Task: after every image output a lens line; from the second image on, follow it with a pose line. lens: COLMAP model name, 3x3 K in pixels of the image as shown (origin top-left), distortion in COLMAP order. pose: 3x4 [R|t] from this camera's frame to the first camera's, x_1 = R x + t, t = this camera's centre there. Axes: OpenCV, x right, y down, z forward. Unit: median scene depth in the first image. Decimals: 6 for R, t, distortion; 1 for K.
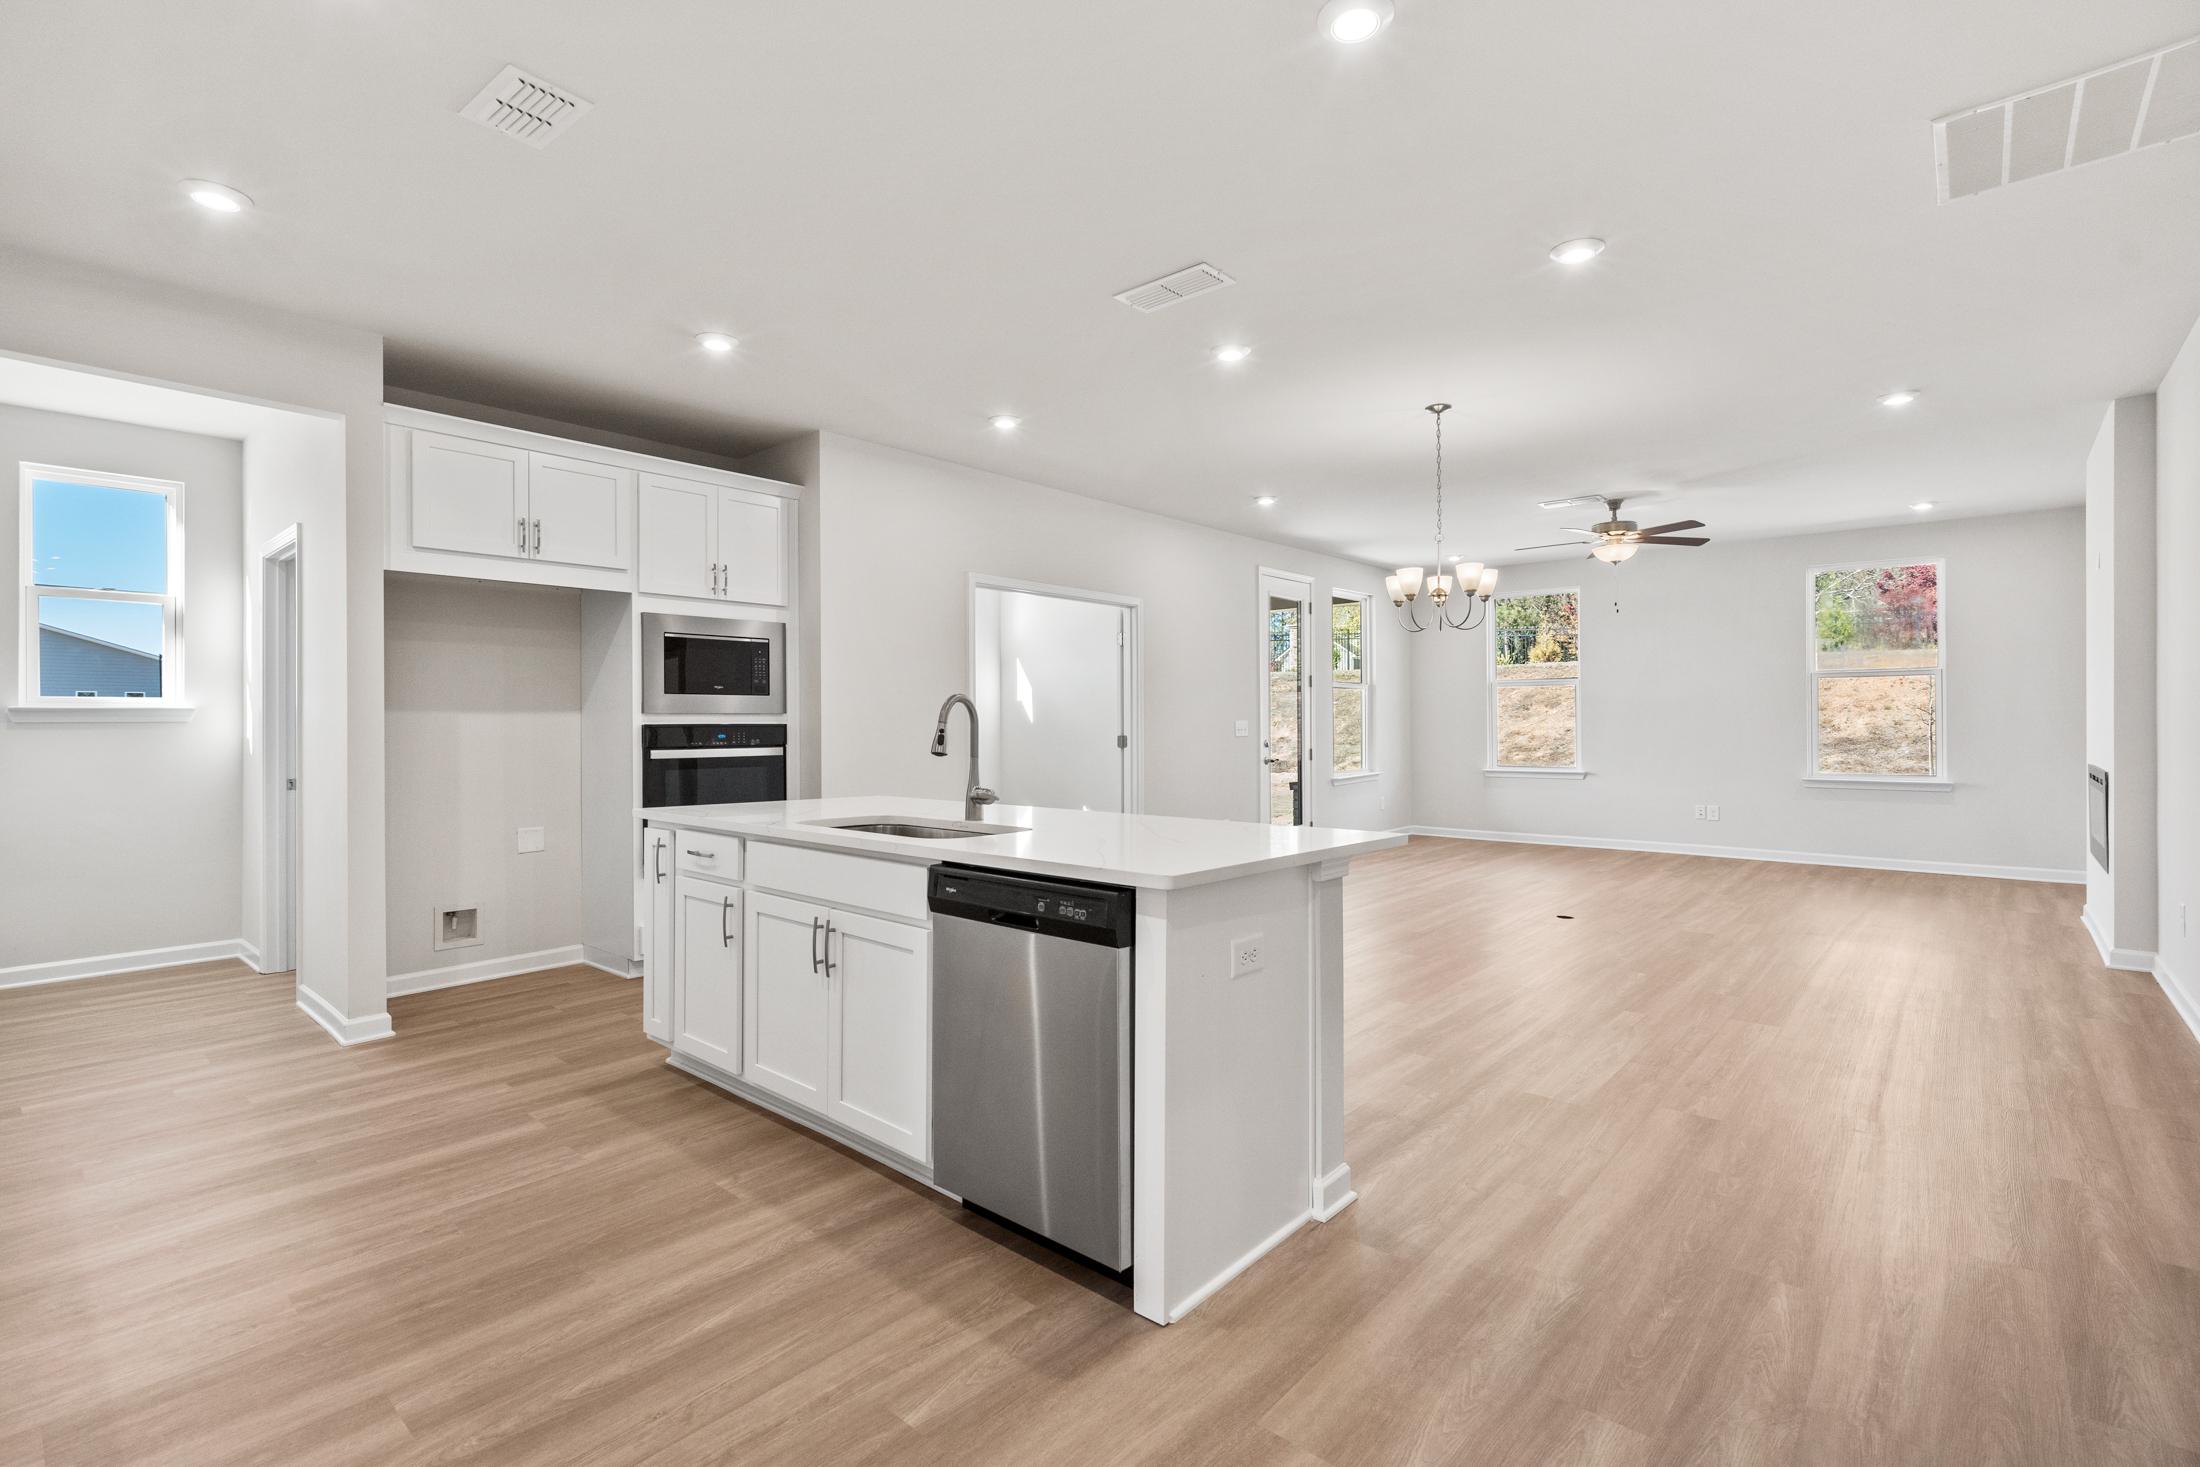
lens RADIAL K [[980.5, 0, 1097.8], [0, 980.5, 726.6], [0, 0, 1]] dist [-0.001148, 0.000285]
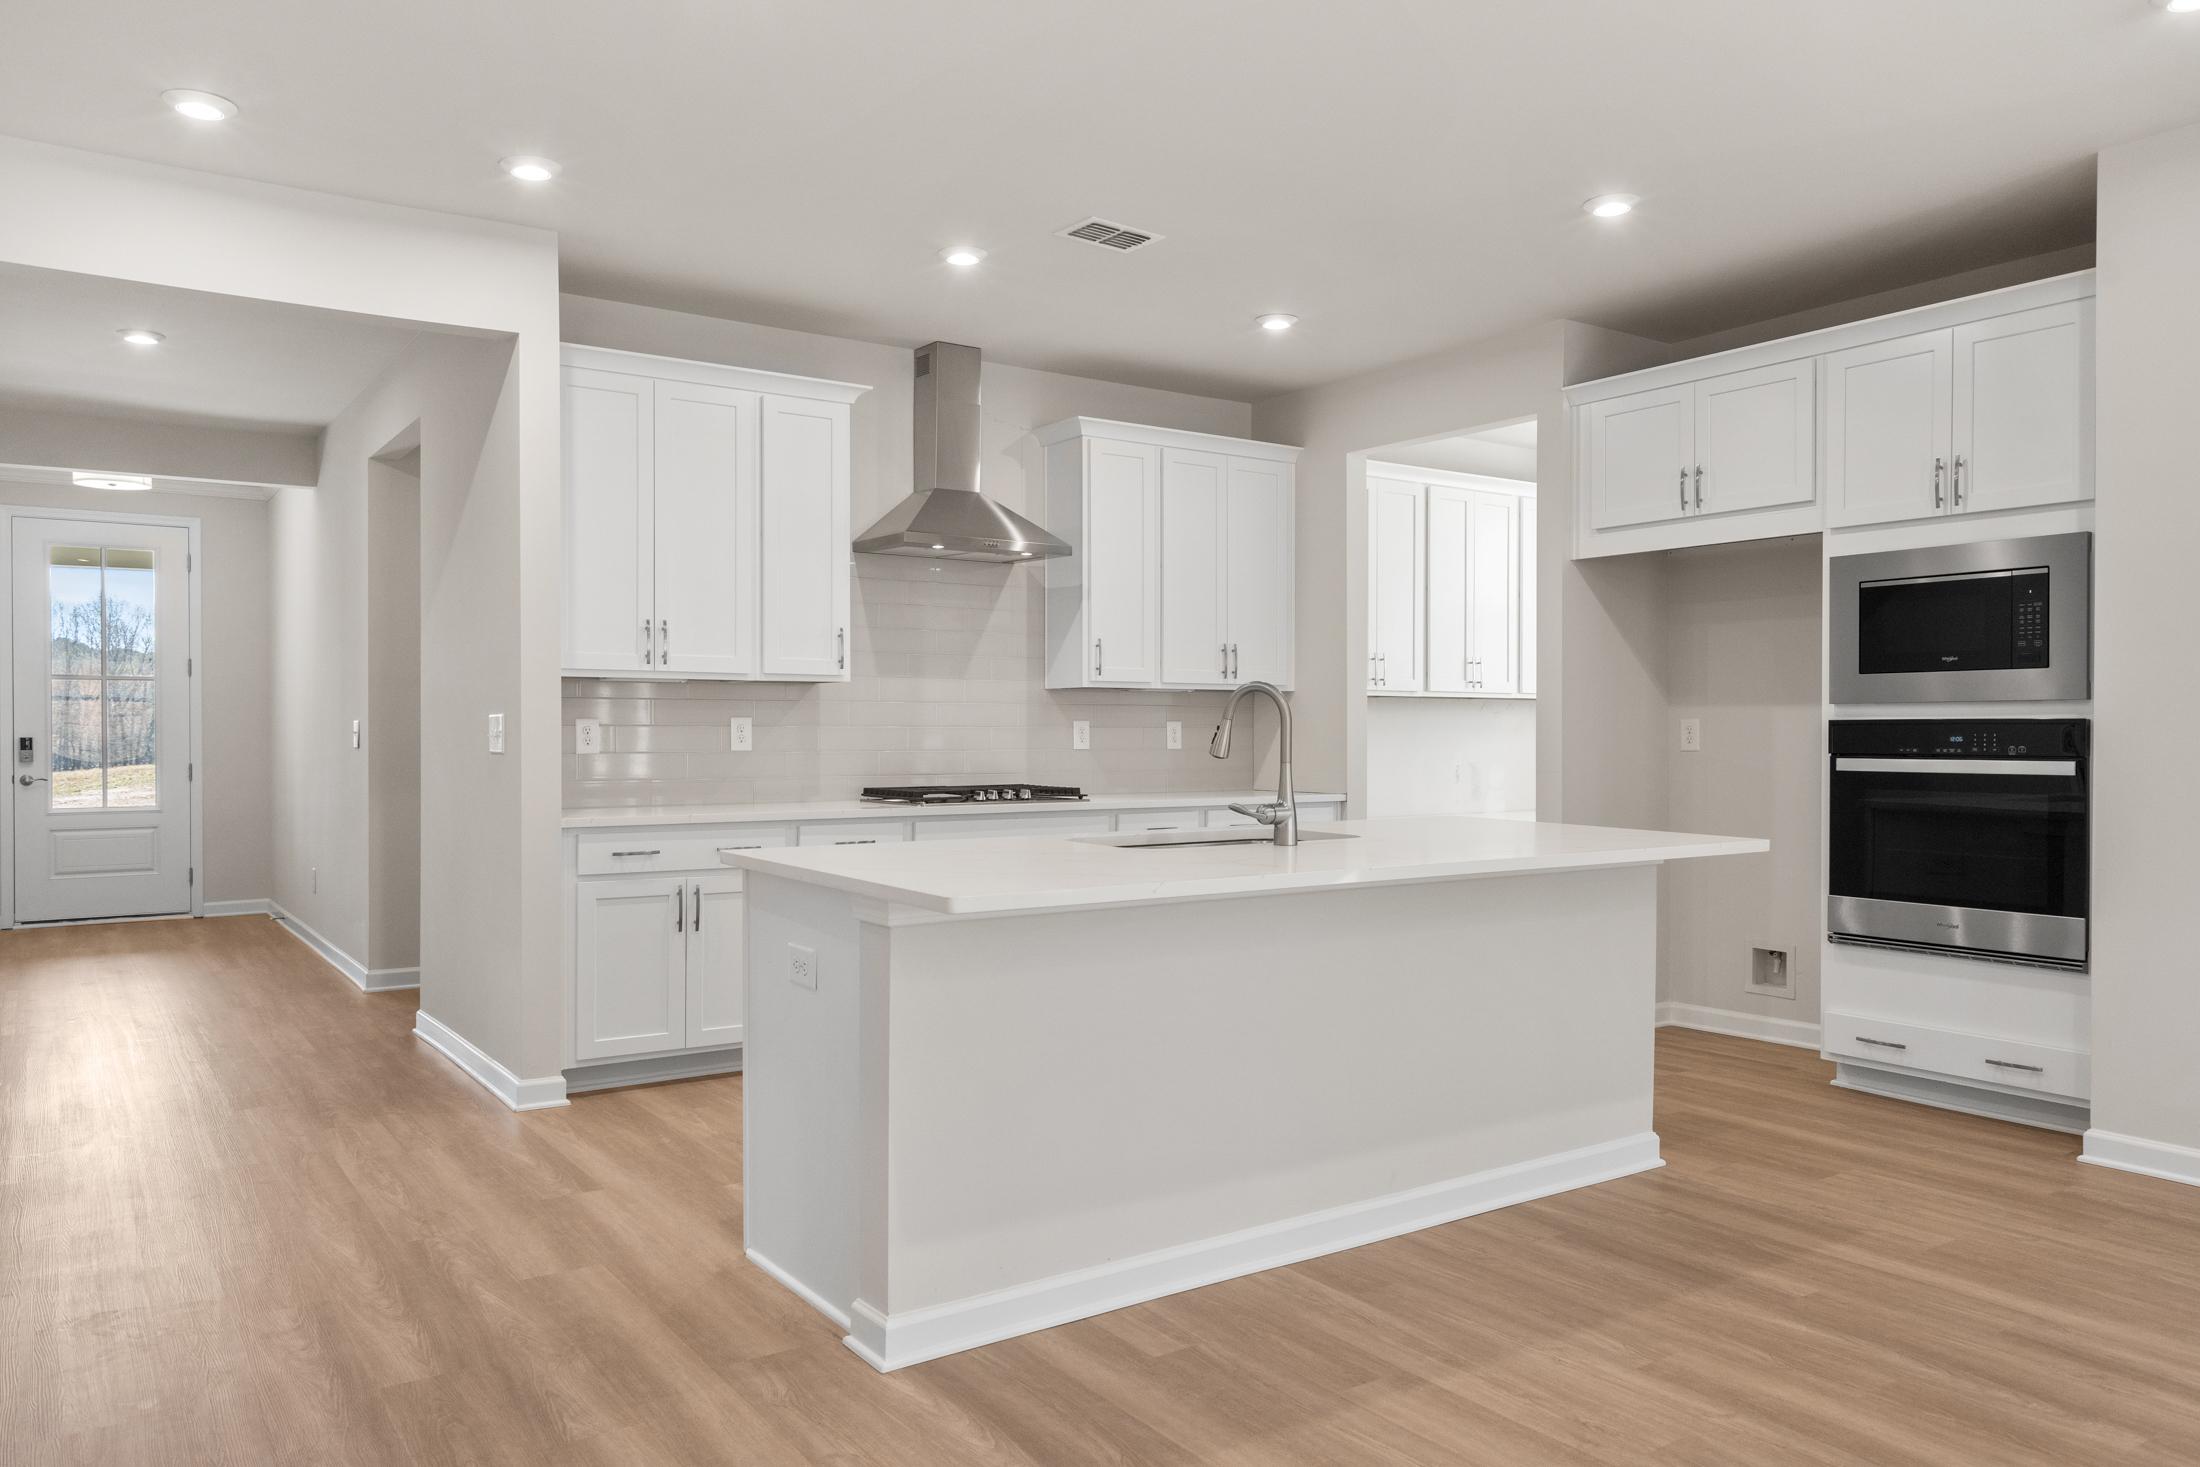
lens RADIAL K [[1512.1, 0, 1098.6], [0, 1512.1, 725.2], [0, 0, 1]] dist [0.018935, 0.000437]
pose [[-0.227339, 0.001575, -0.973814, 0.666836], [0.000446, 0.999999, 0.001513, -0.000411], [0.973816, -0.000090, -0.227339, 0.712122]]
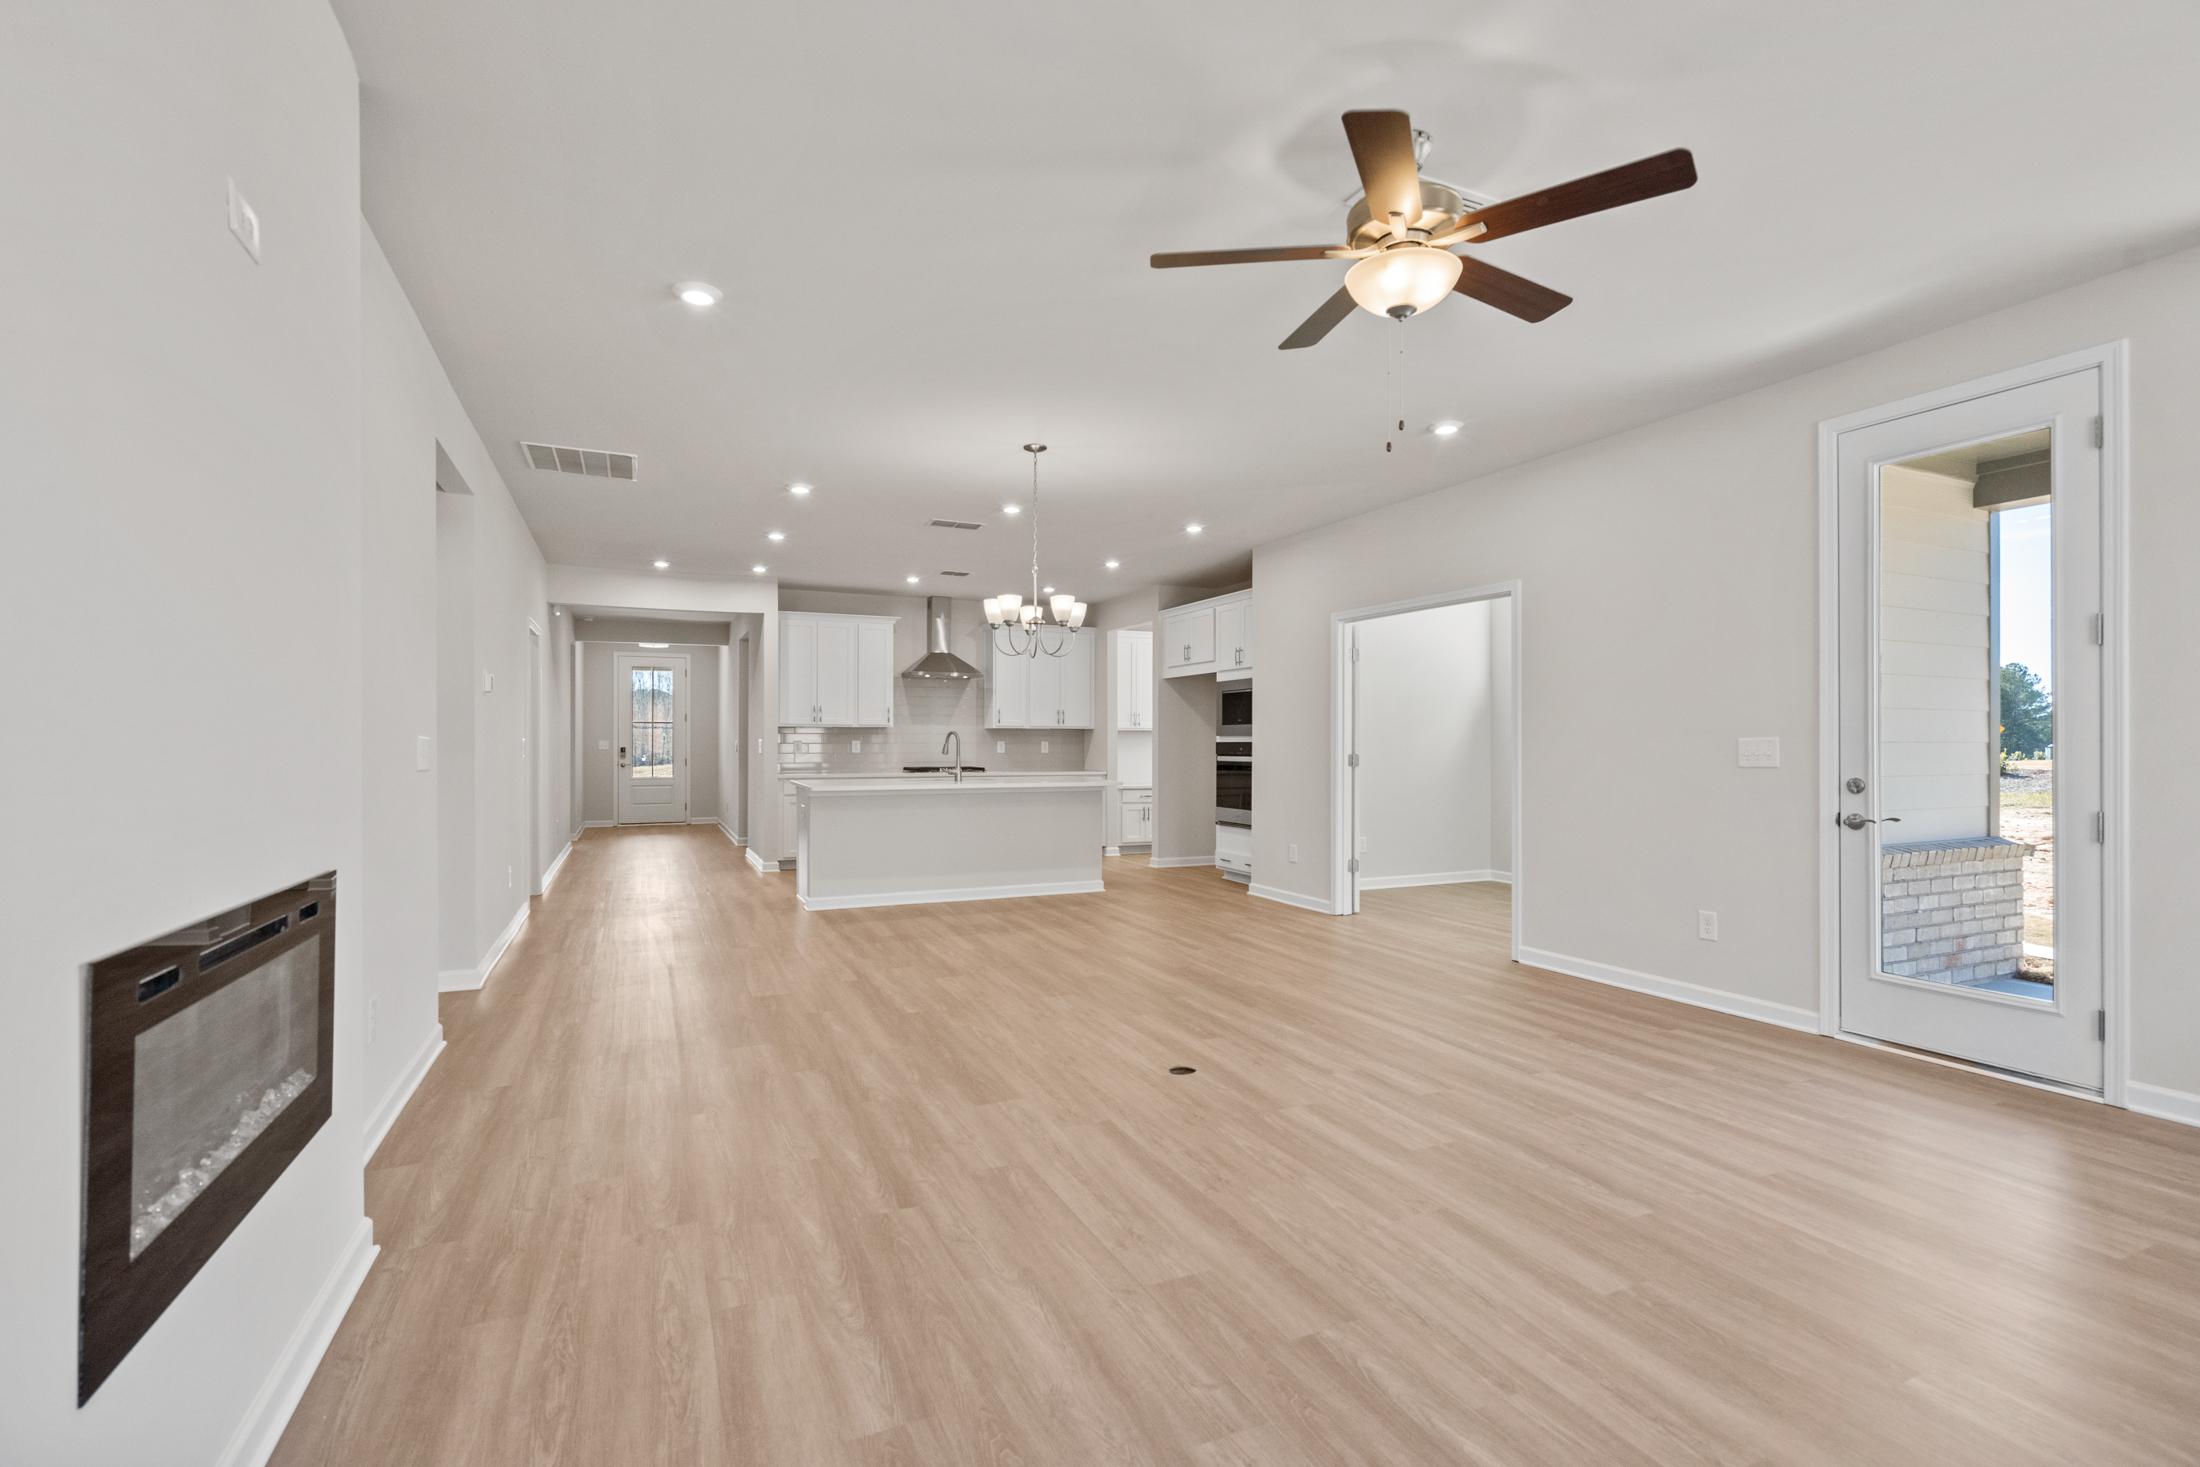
lens RADIAL K [[999.2, 0, 1100.0], [0, 999.2, 733.5], [0, 0, 1]] dist [-0.001759, -0.000103]
pose [[-0.395483, -0.002954, -0.918468, 1.312614], [0.001340, 0.999992, -0.003793, -0.011021], [0.918472, -0.002731, -0.395476, 1.485002]]
